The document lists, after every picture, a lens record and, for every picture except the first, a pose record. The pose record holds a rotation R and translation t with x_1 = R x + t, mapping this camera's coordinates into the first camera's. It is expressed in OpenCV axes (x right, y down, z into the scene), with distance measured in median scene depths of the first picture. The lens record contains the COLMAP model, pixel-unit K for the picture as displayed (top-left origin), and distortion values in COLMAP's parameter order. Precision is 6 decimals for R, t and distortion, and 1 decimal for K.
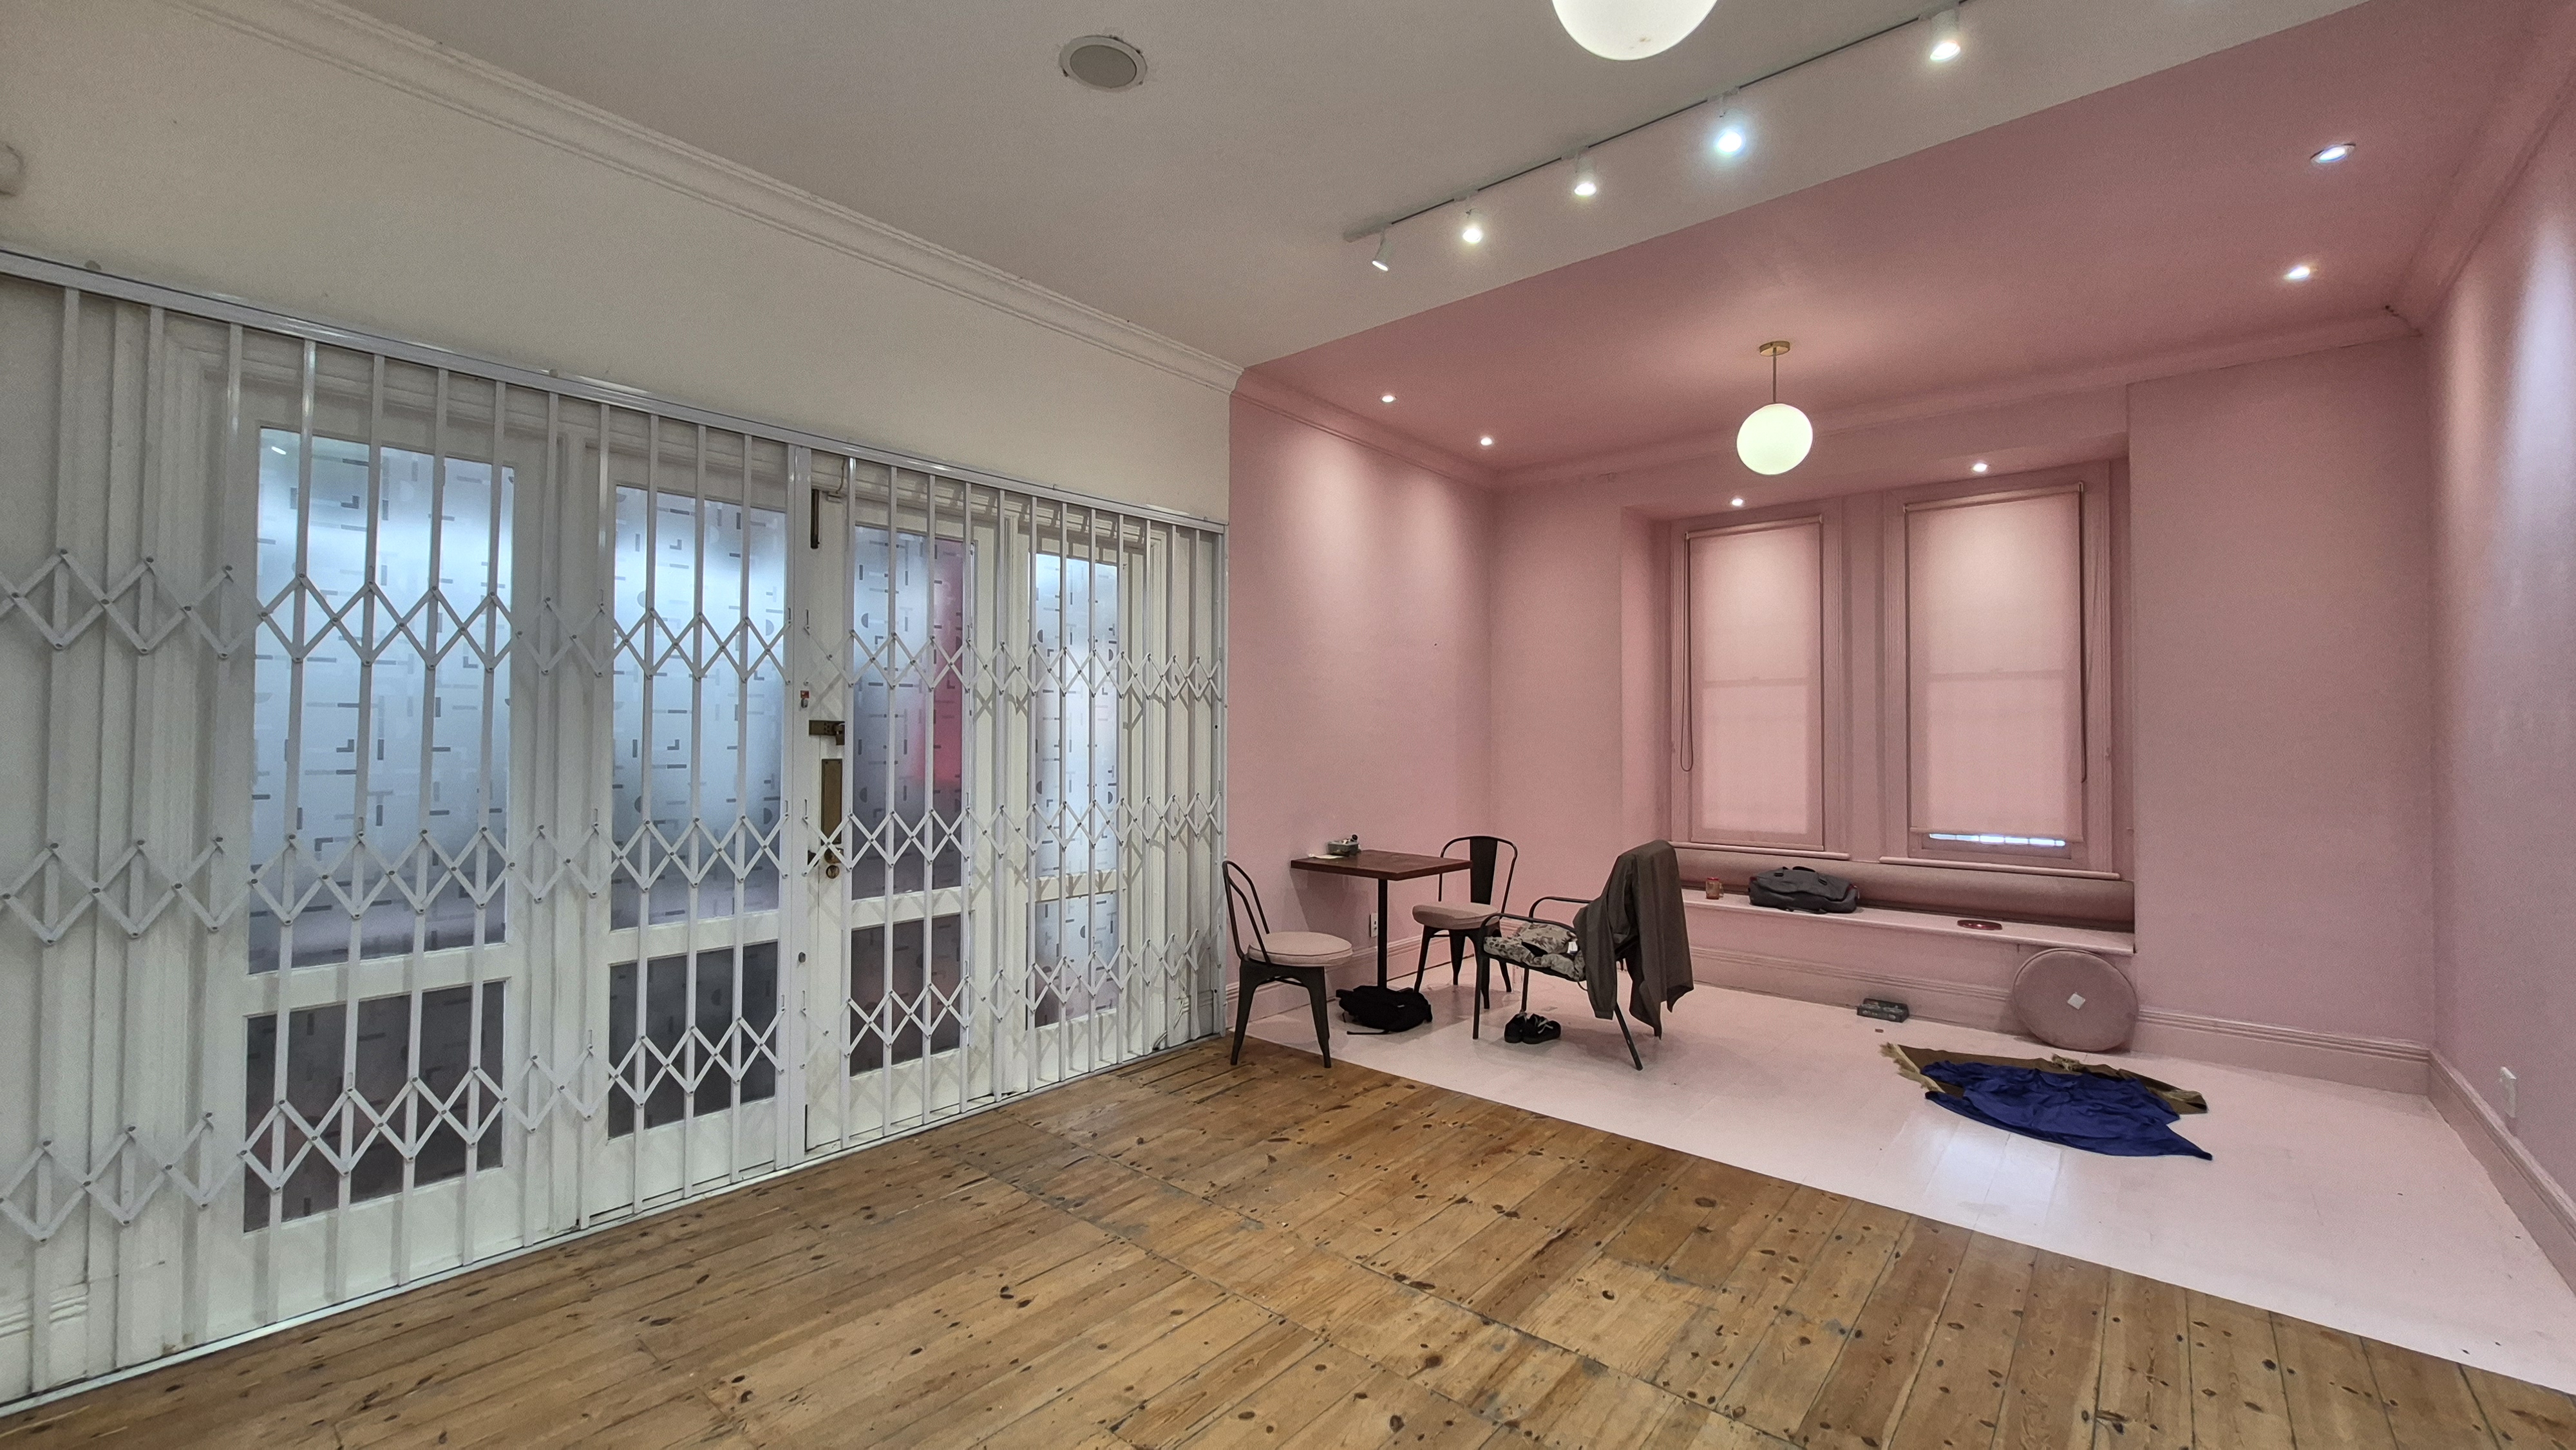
lens RADIAL K [[1013.8, 0, 1288.8], [0, 1013.8, 718.8], [0, 0, 1]] dist [0.002005, -0.000091]
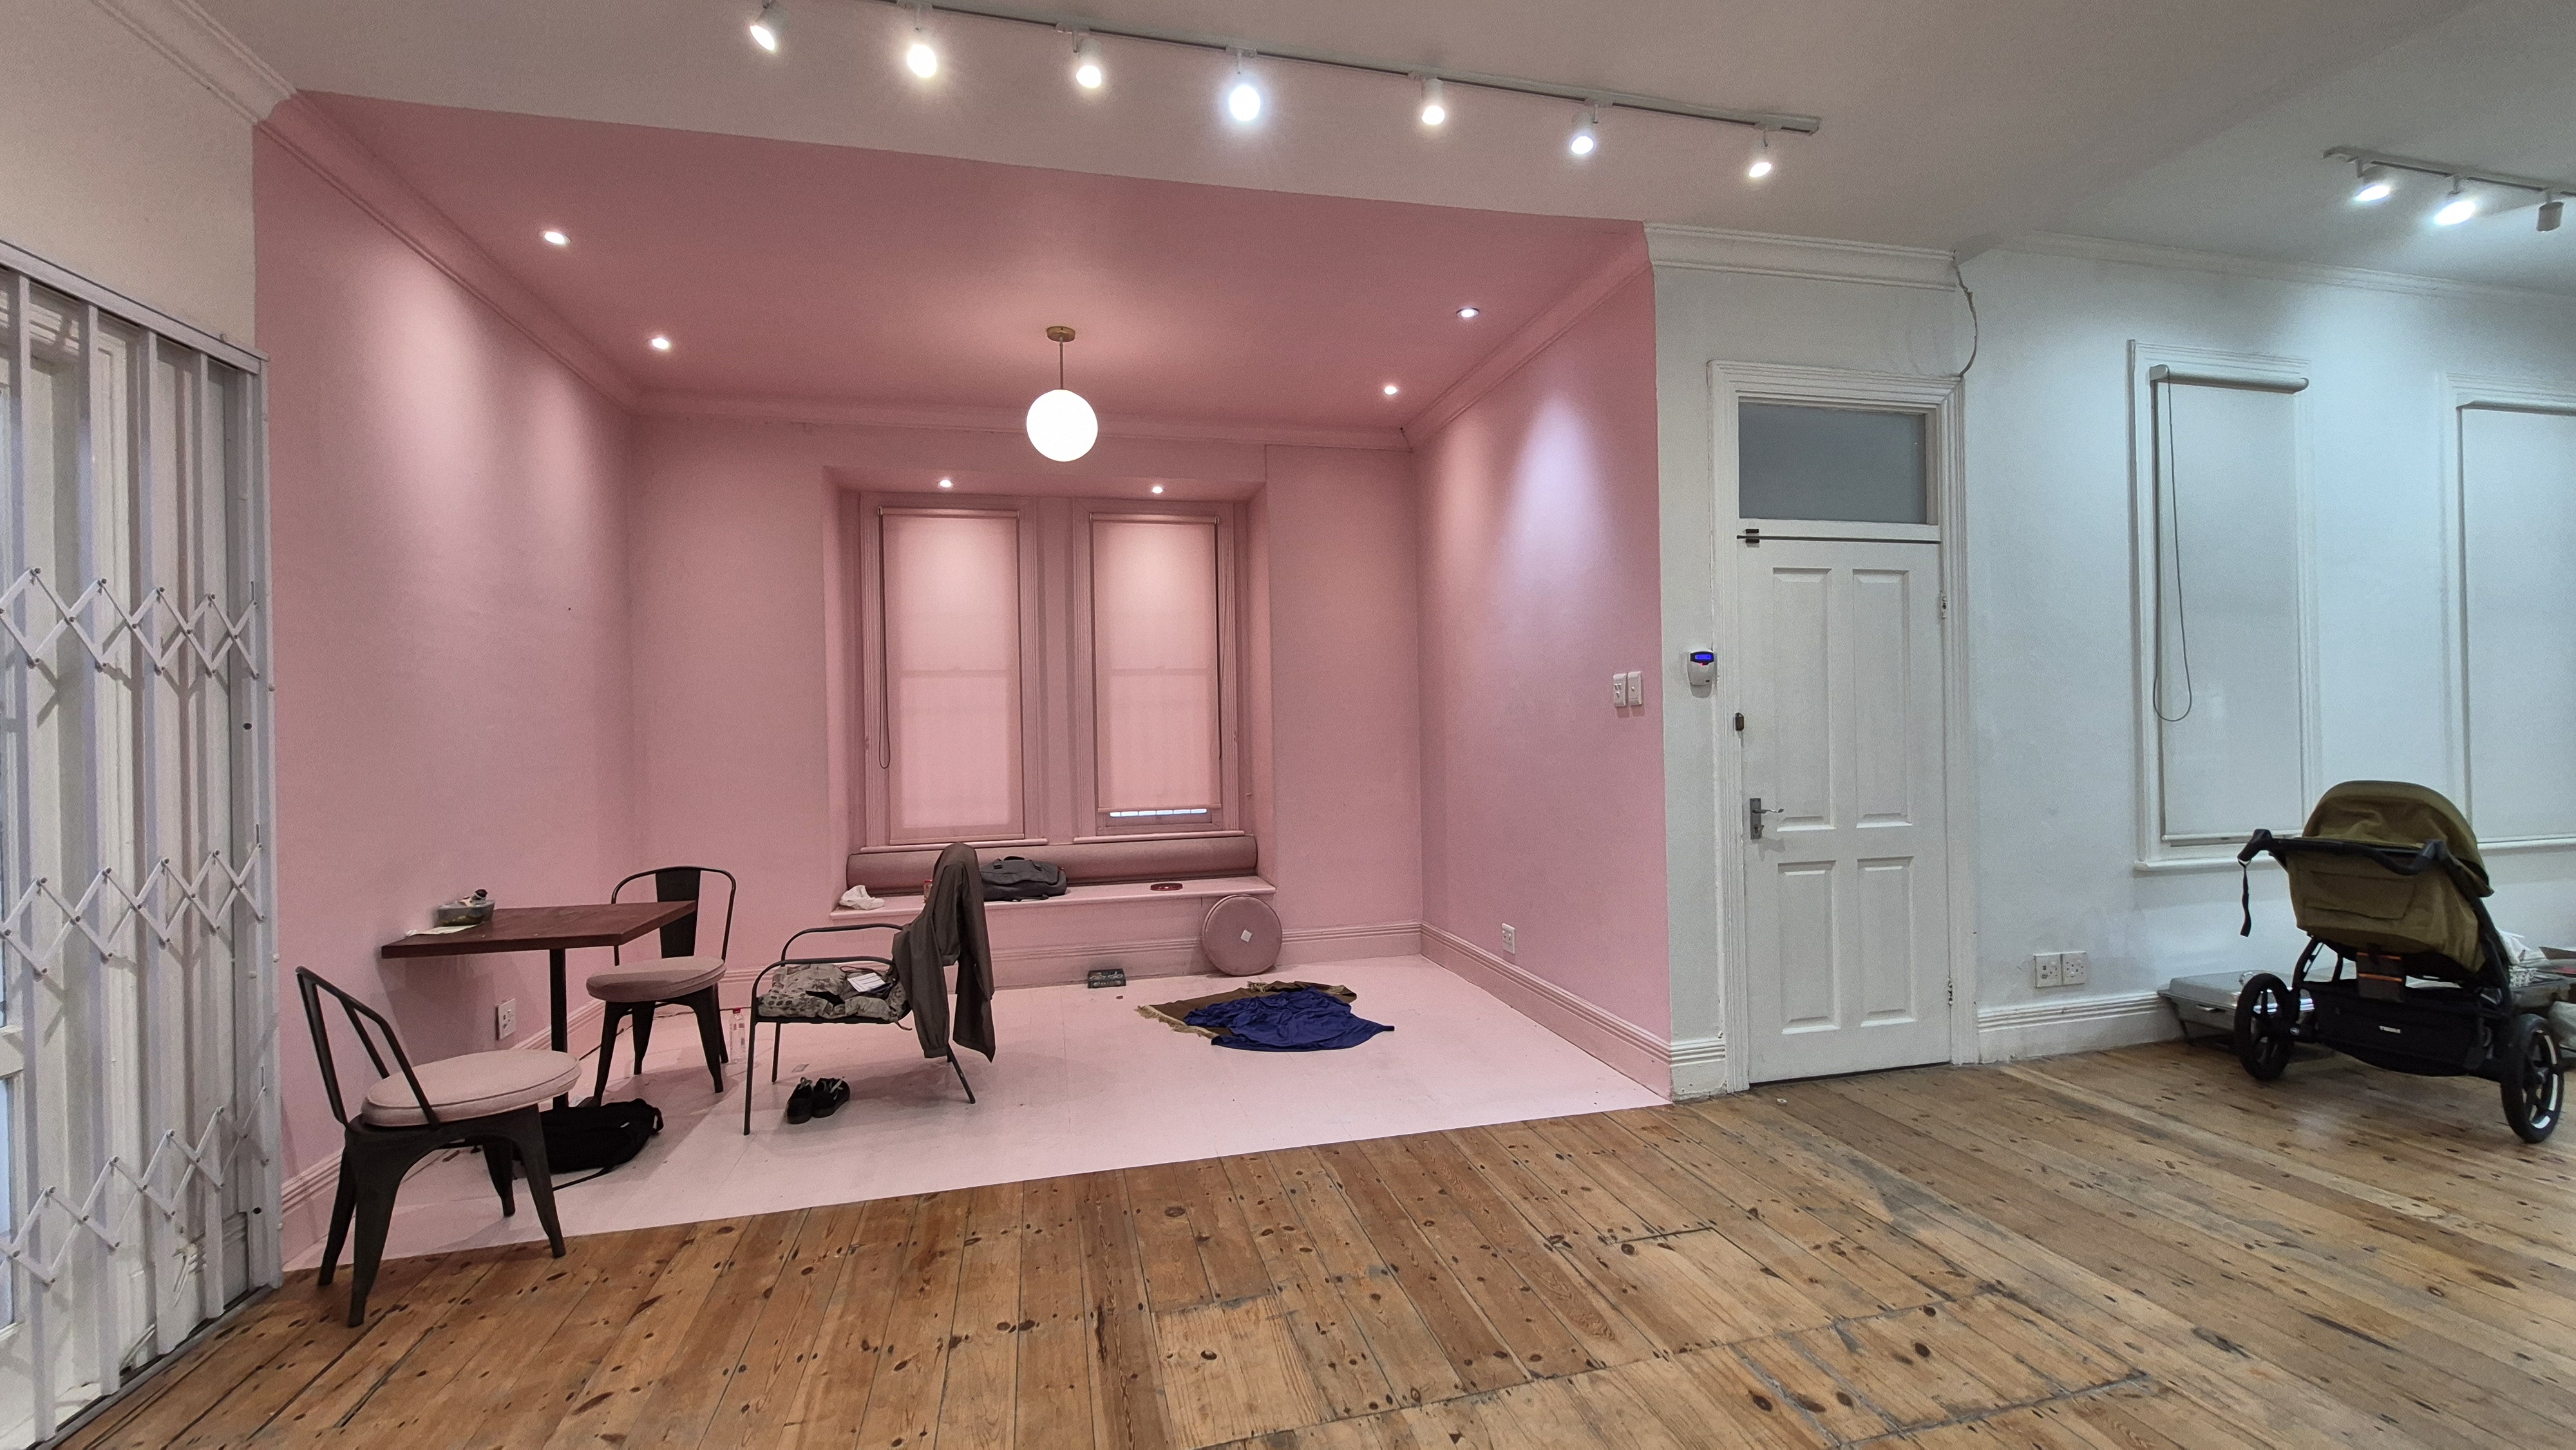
lens RADIAL K [[1013.8, 0, 1288.8], [0, 1013.8, 718.8], [0, 0, 1]] dist [0.002005, -0.000091]
pose [[0.583565, -0.011688, 0.811982, -0.205289], [0.010470, 0.999922, 0.006868, 0.006378], [-0.811999, 0.004494, 0.583642, 0.249310]]
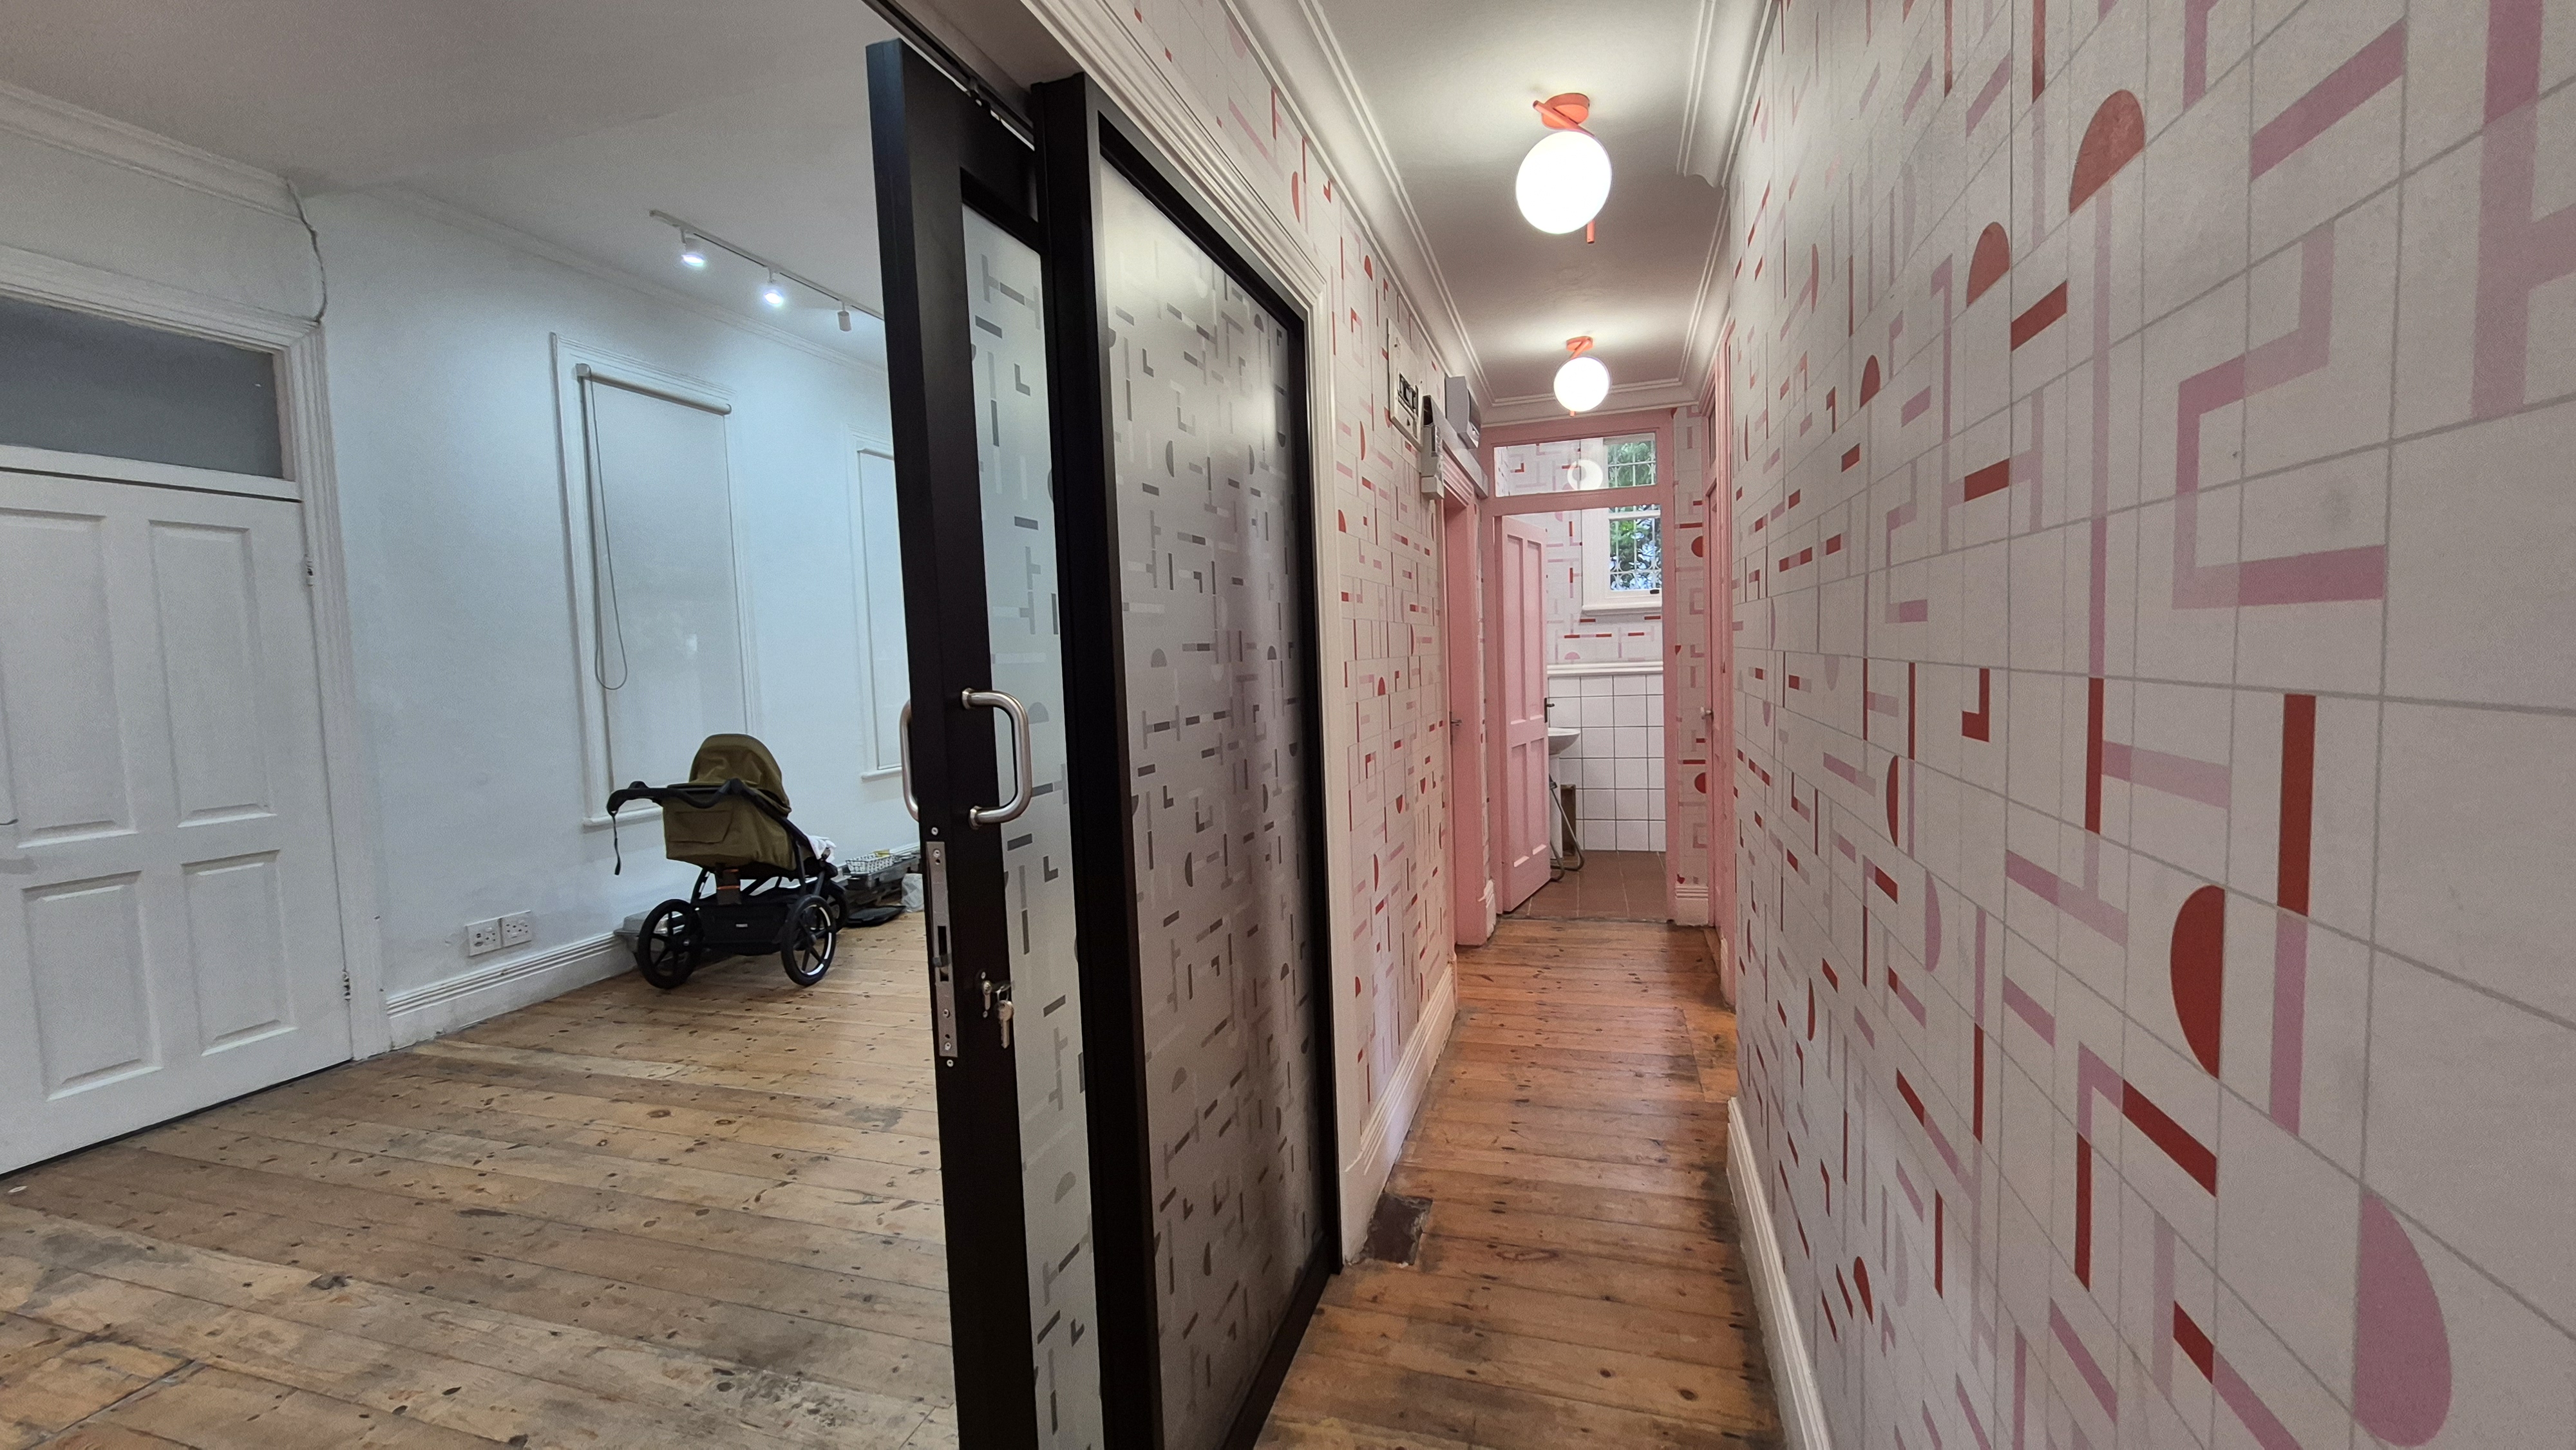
lens RADIAL K [[1022.2, 0, 1288.5], [0, 1022.2, 714.9], [0, 0, 1]] dist [0.001073, -0.000070]
pose [[-0.396770, -0.044709, 0.916828, -0.215185], [0.024091, 0.997962, 0.059092, 0.004145], [-0.917602, 0.045533, -0.394885, -0.093884]]
